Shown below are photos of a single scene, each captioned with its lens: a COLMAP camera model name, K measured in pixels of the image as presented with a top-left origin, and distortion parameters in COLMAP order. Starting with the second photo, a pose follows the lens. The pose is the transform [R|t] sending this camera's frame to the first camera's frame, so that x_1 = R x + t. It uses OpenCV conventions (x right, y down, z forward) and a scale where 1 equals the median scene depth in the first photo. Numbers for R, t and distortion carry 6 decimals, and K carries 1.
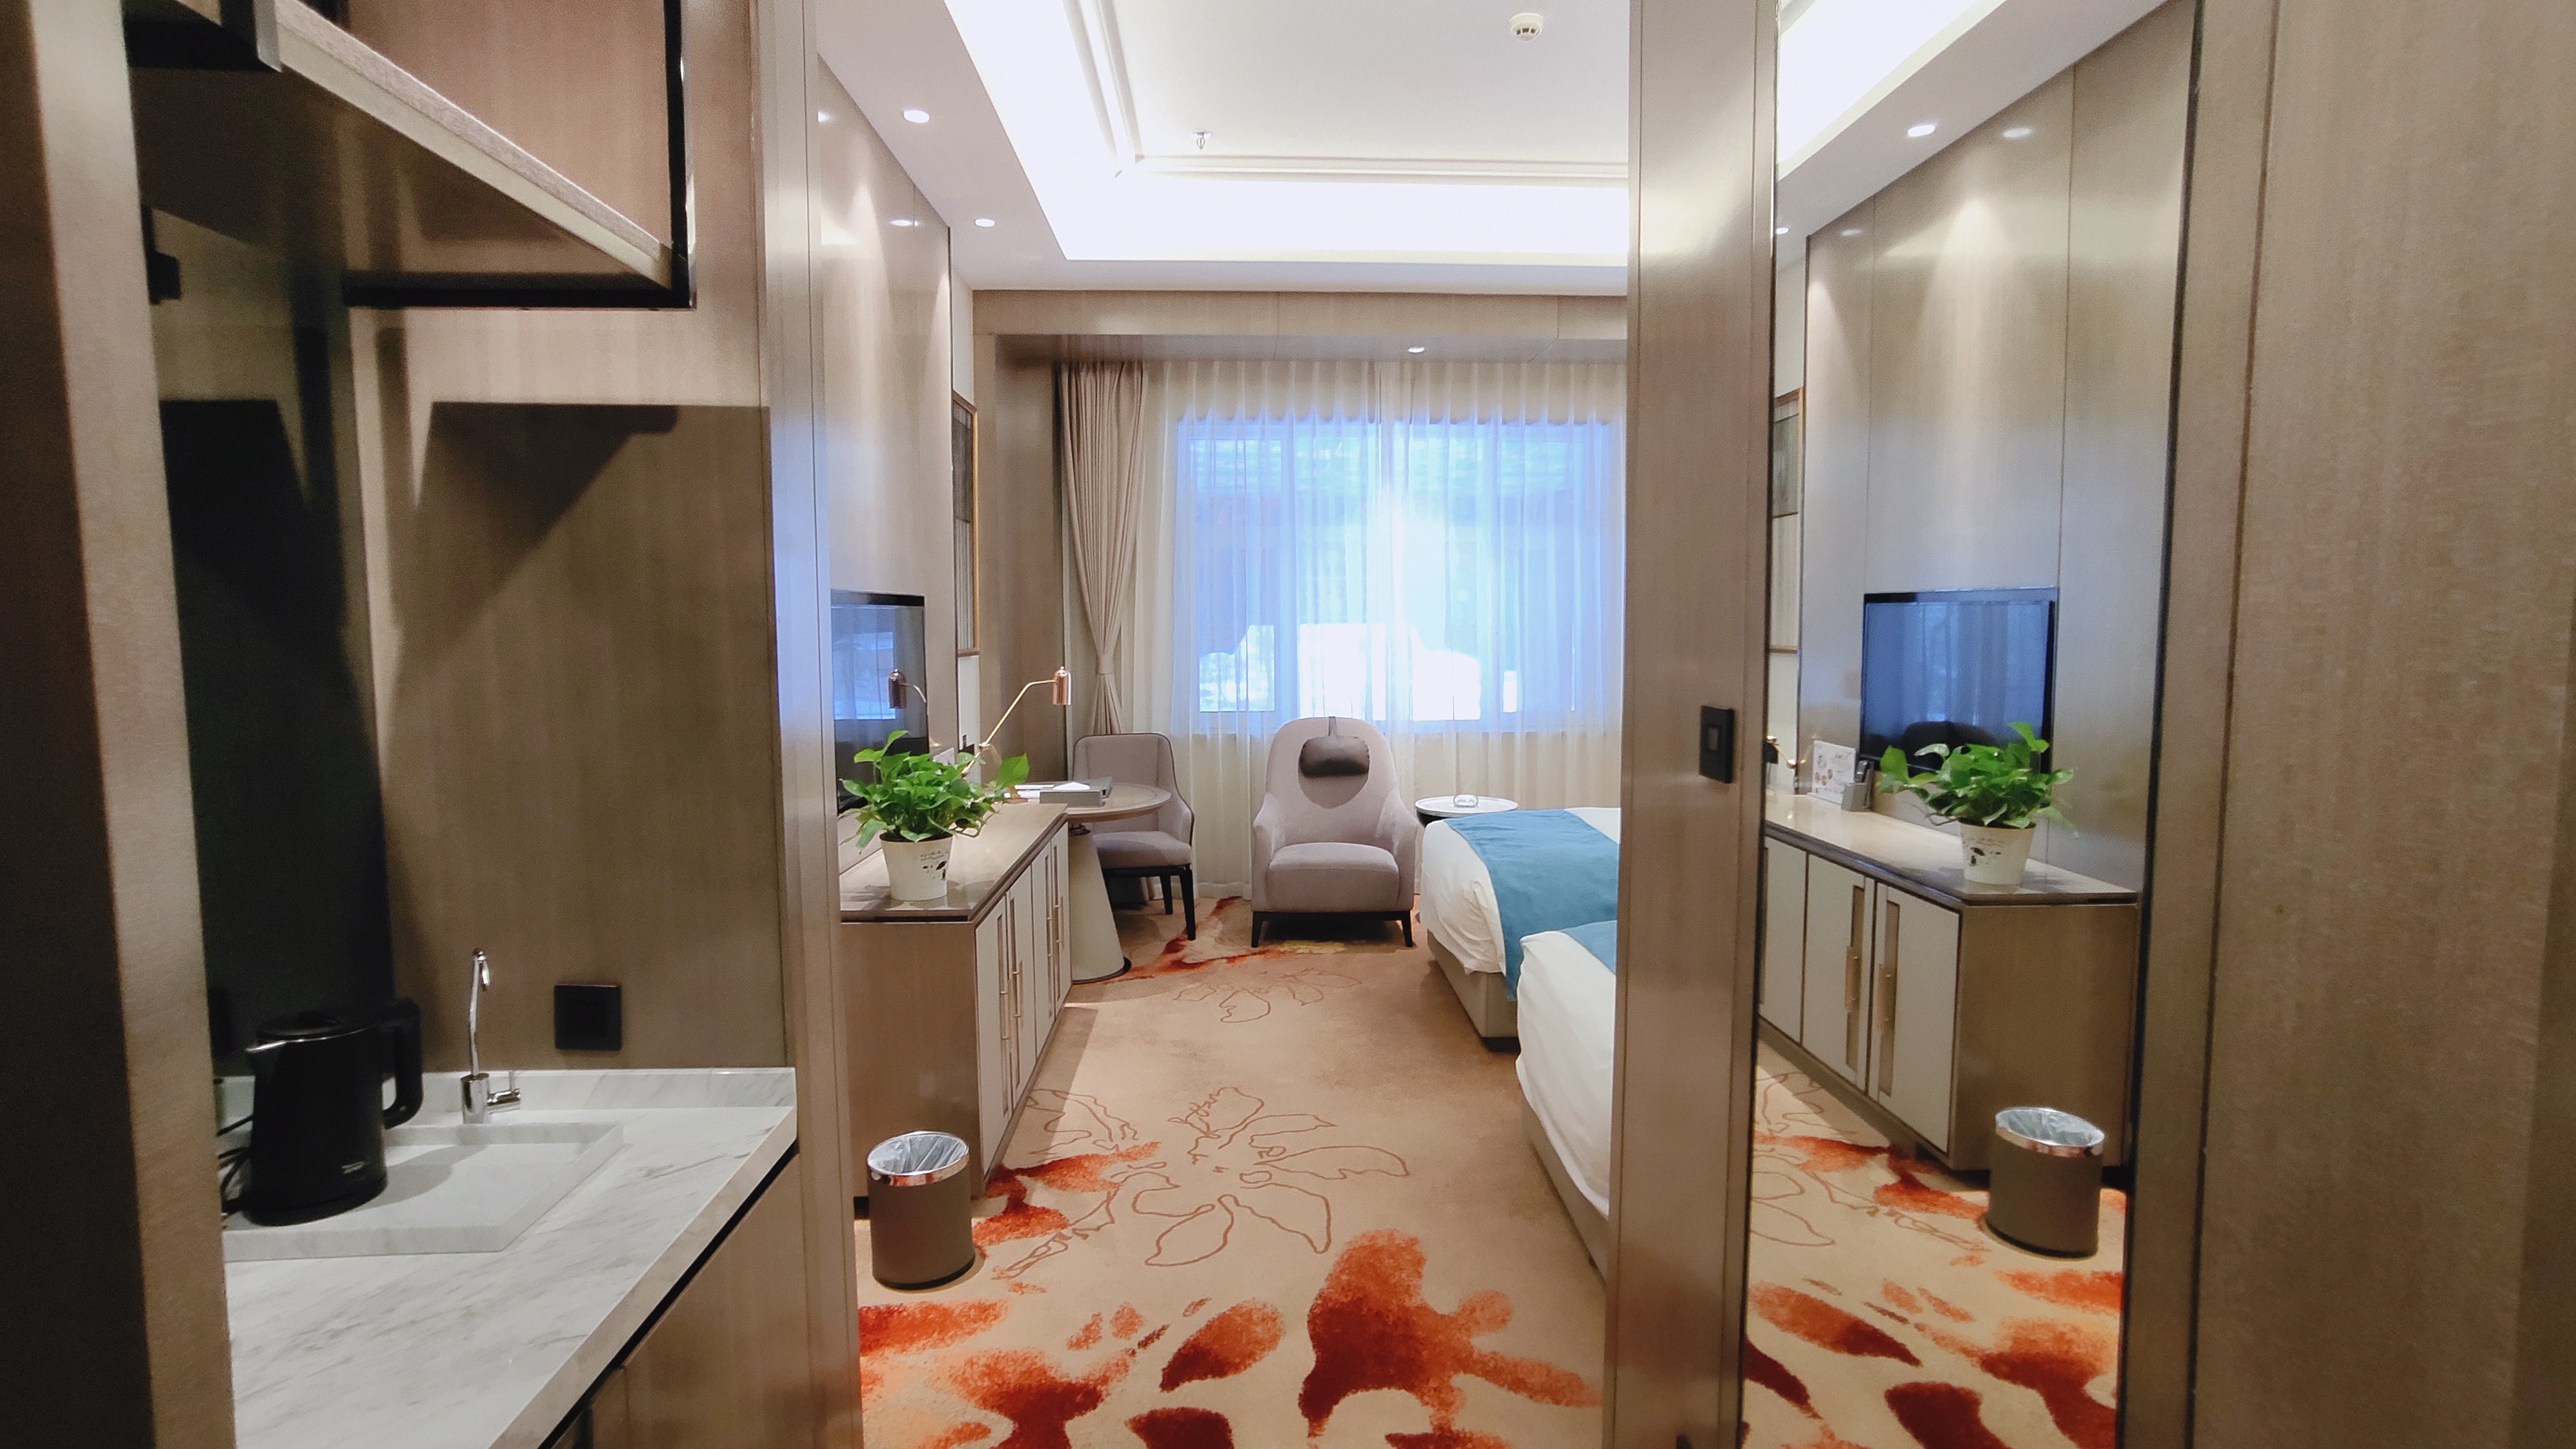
lens RADIAL K [[1236.1, 0, 1308.8], [0, 1236.1, 733.8], [0, 0, 1]] dist [-0.012118, 0.009920]
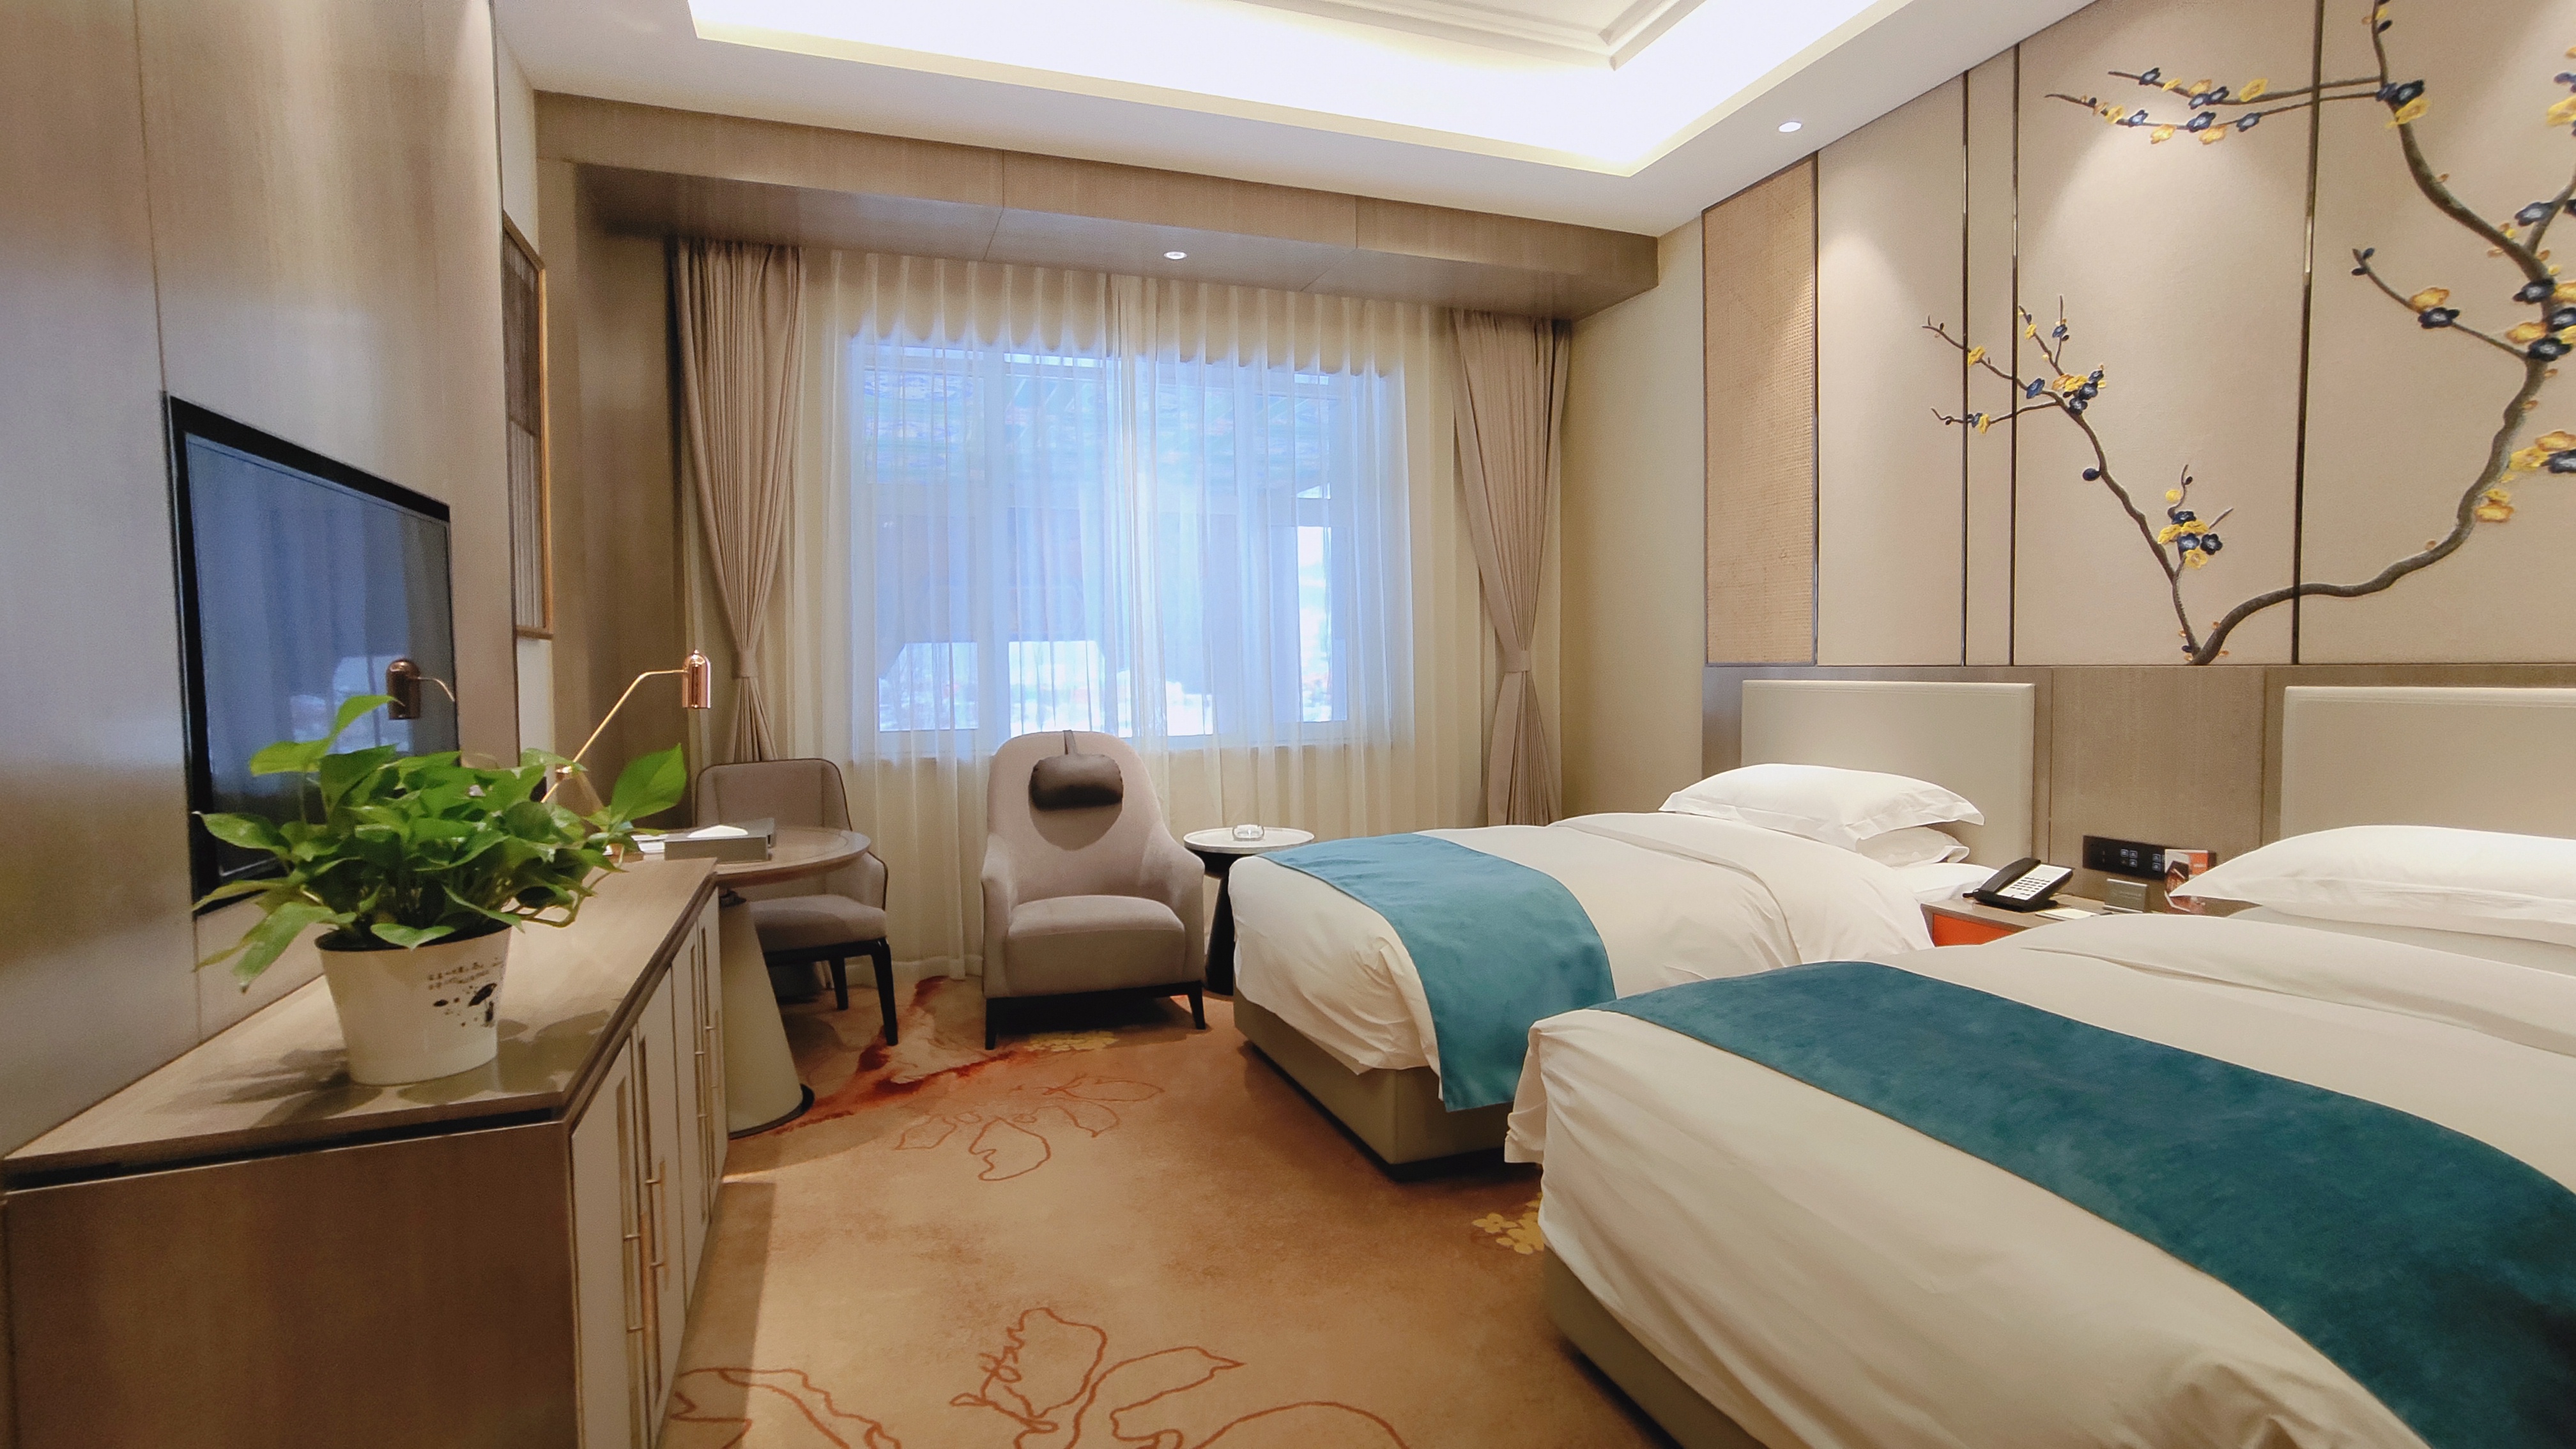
lens RADIAL K [[1236.1, 0, 1290.2], [0, 1236.1, 725.8], [0, 0, 1]] dist [-0.012118, 0.009920]
pose [[0.959387, -0.023535, 0.281110, -0.079923], [0.035583, 0.998651, -0.037828, 0.020718], [-0.279841, 0.046295, 0.958930, 0.277480]]
